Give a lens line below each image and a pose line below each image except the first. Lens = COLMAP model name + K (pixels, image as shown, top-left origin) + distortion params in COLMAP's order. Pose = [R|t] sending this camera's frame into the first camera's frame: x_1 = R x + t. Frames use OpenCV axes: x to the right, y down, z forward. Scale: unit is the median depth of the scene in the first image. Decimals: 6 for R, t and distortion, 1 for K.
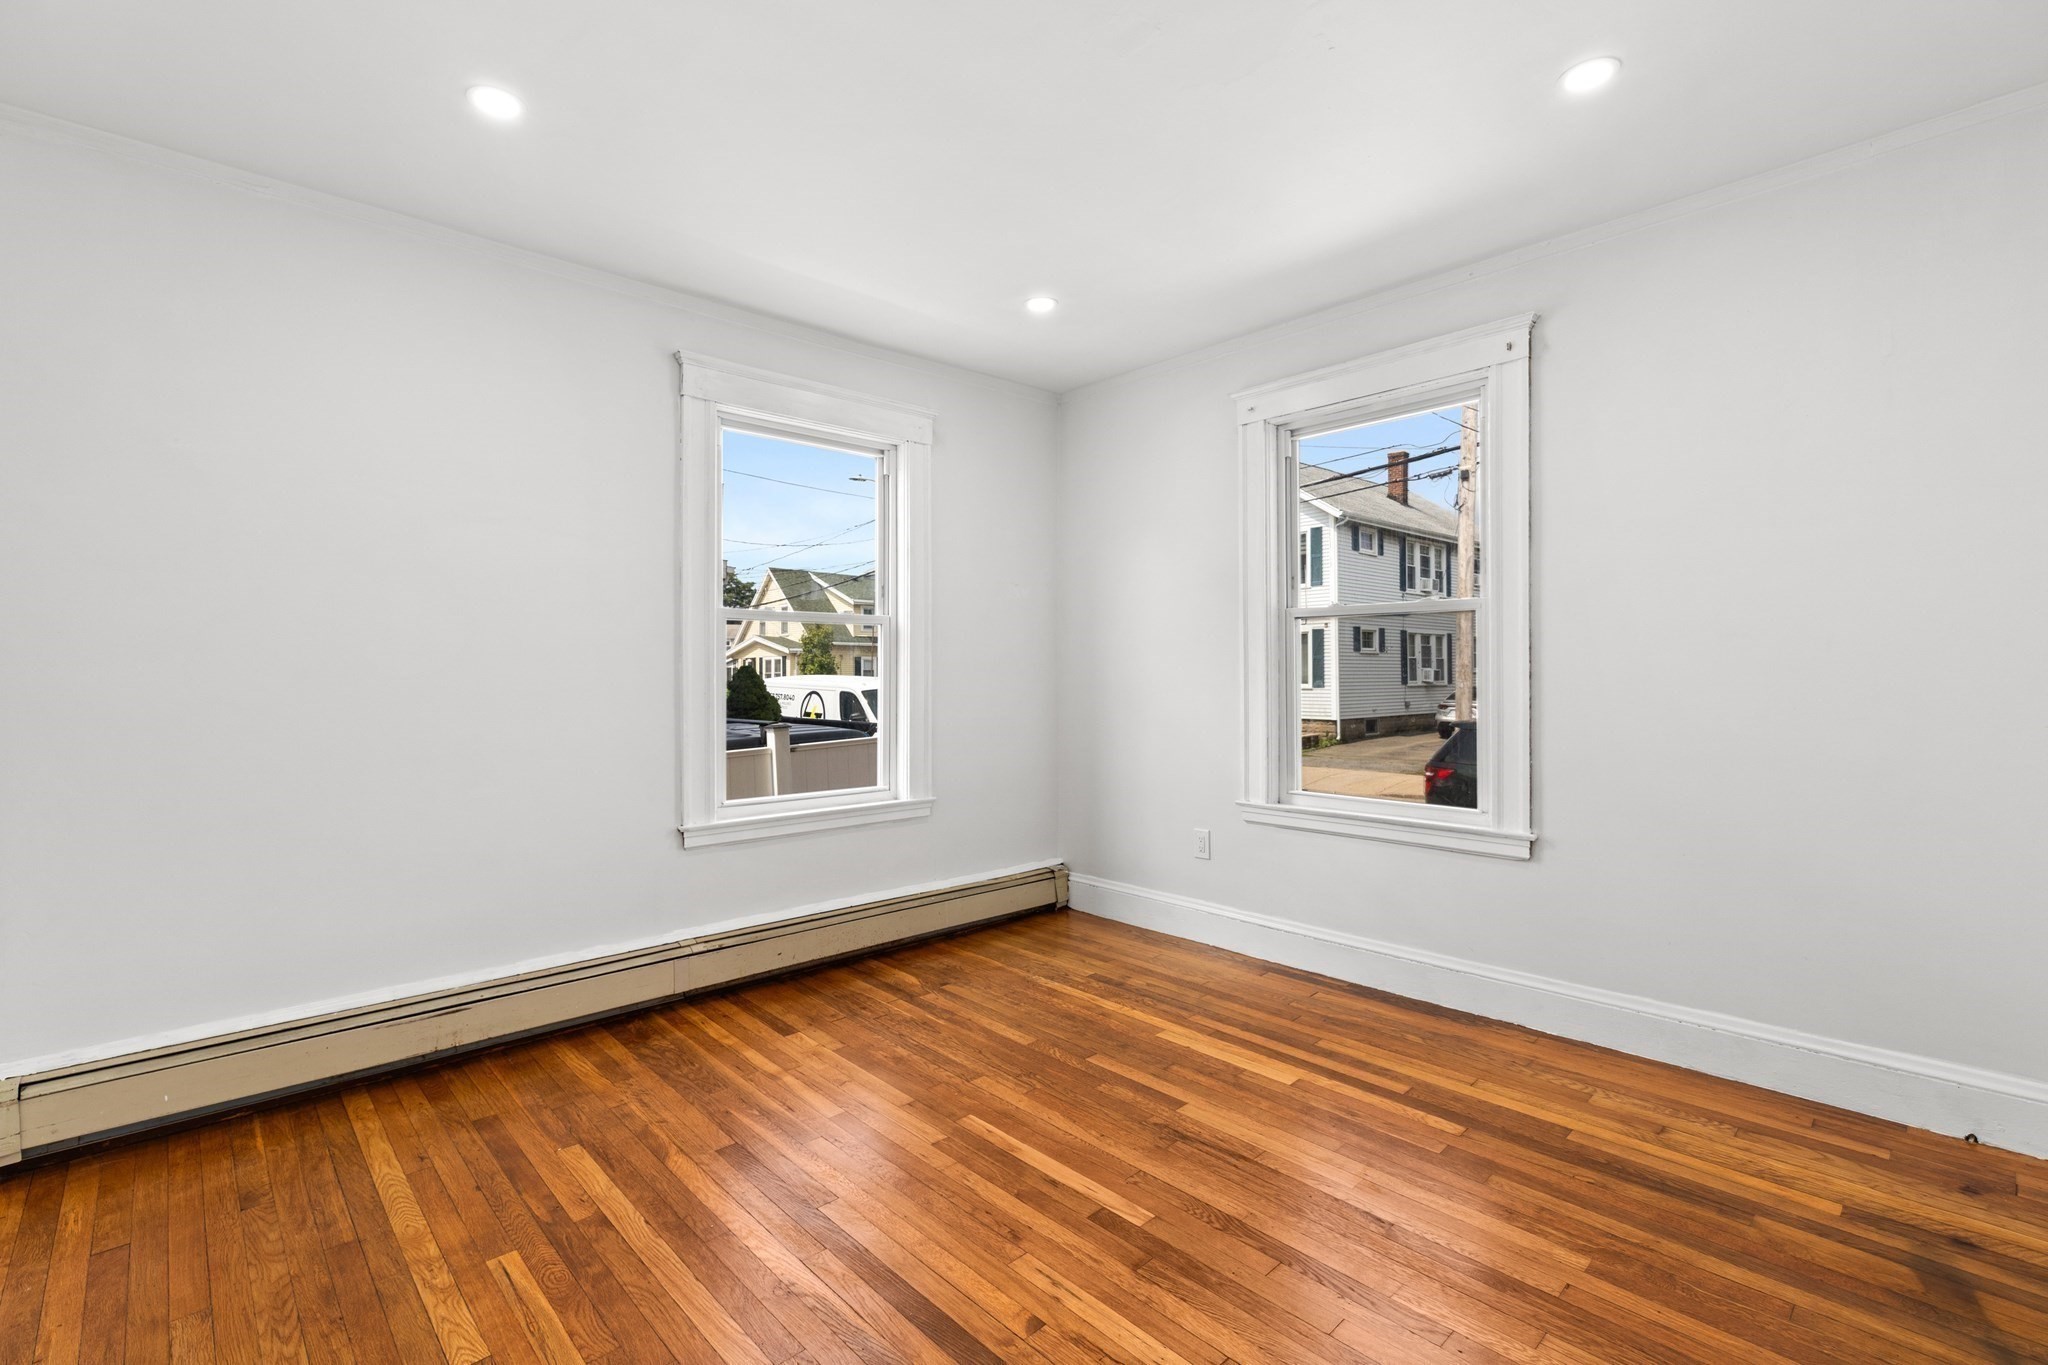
lens RADIAL K [[923.7, 0, 1024.0], [0, 923.7, 682.5], [0, 0, 1]] dist [0.000208, 0.000406]
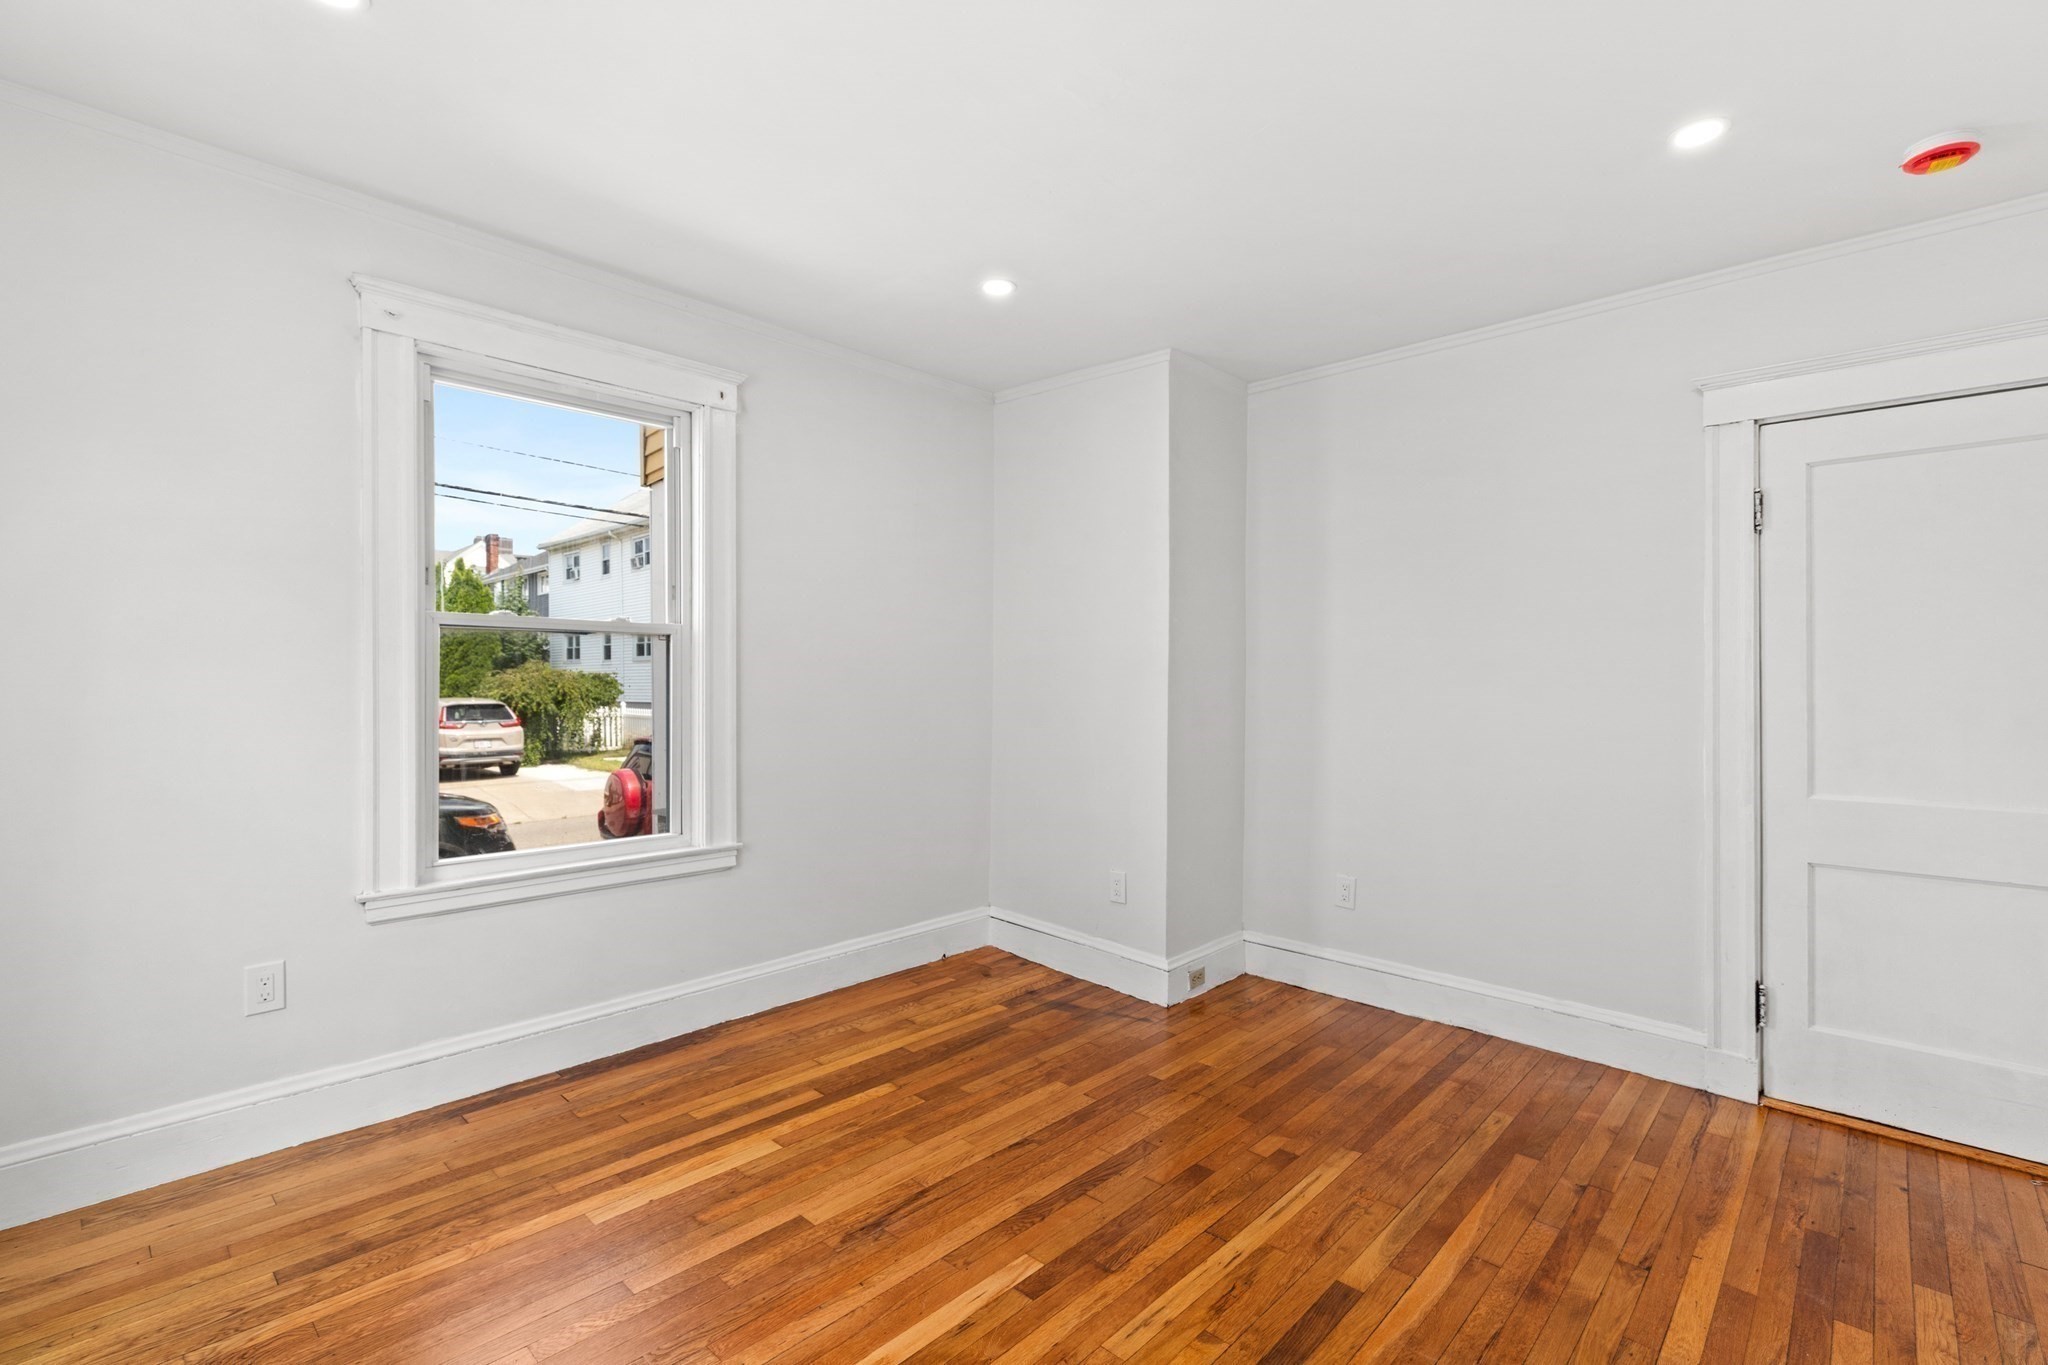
lens RADIAL K [[923.7, 0, 1024.0], [0, 923.7, 682.5], [0, 0, 1]] dist [0.000208, 0.000406]
pose [[-0.060470, 0.004240, 0.998161, -0.642315], [0.012694, 0.999913, -0.003478, -0.021220], [-0.998089, 0.012461, -0.060518, 0.803270]]
